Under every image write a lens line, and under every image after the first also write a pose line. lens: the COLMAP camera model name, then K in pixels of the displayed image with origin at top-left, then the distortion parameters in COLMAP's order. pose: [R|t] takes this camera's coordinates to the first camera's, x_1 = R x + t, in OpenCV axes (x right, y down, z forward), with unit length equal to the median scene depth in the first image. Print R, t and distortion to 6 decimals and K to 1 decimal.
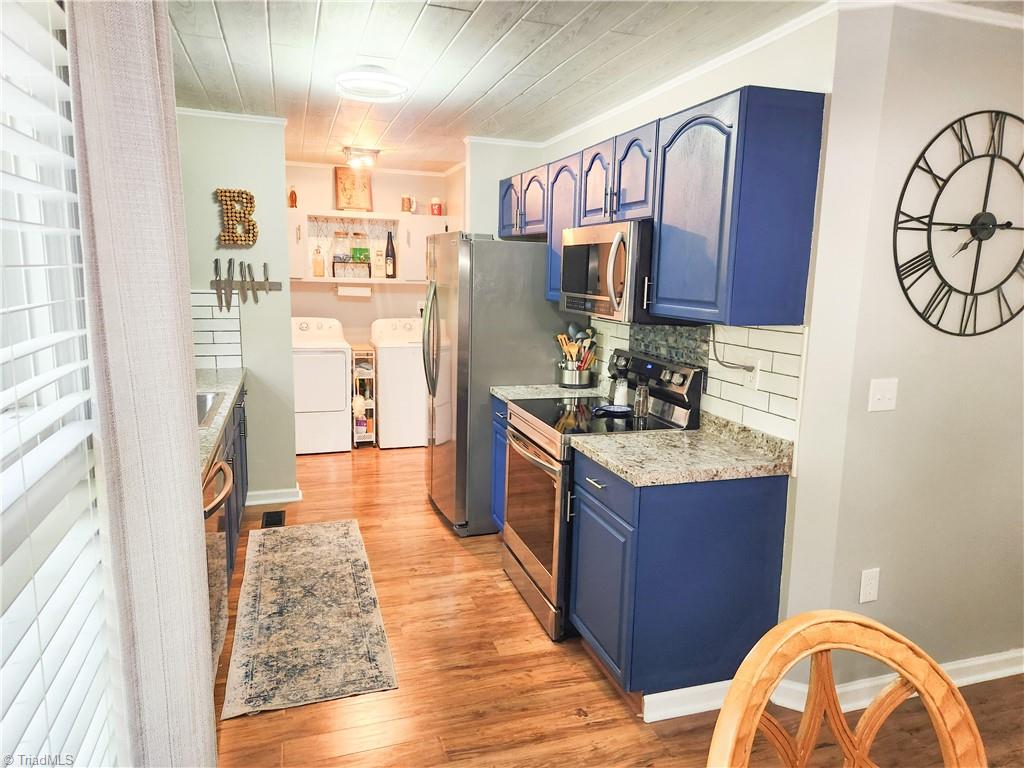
lens RADIAL K [[676.5, 0, 524.5], [0, 676.5, 380.2], [0, 0, 1]] dist [0.056569, -0.002431]
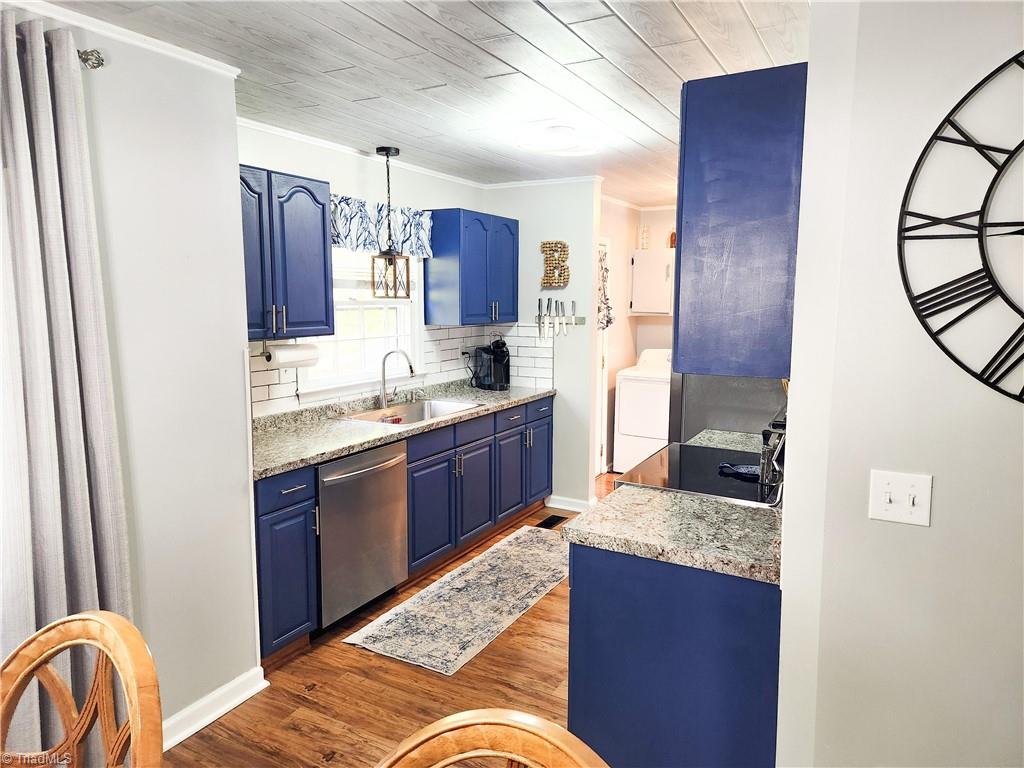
lens RADIAL K [[676.5, 0, 539.6], [0, 676.5, 371.2], [0, 0, 1]] dist [0.056569, -0.002431]
pose [[0.683730, 0.060750, -0.727202, 0.725316], [-0.105412, 0.994299, -0.016048, -0.047588], [0.722082, 0.087629, 0.686236, 0.301649]]
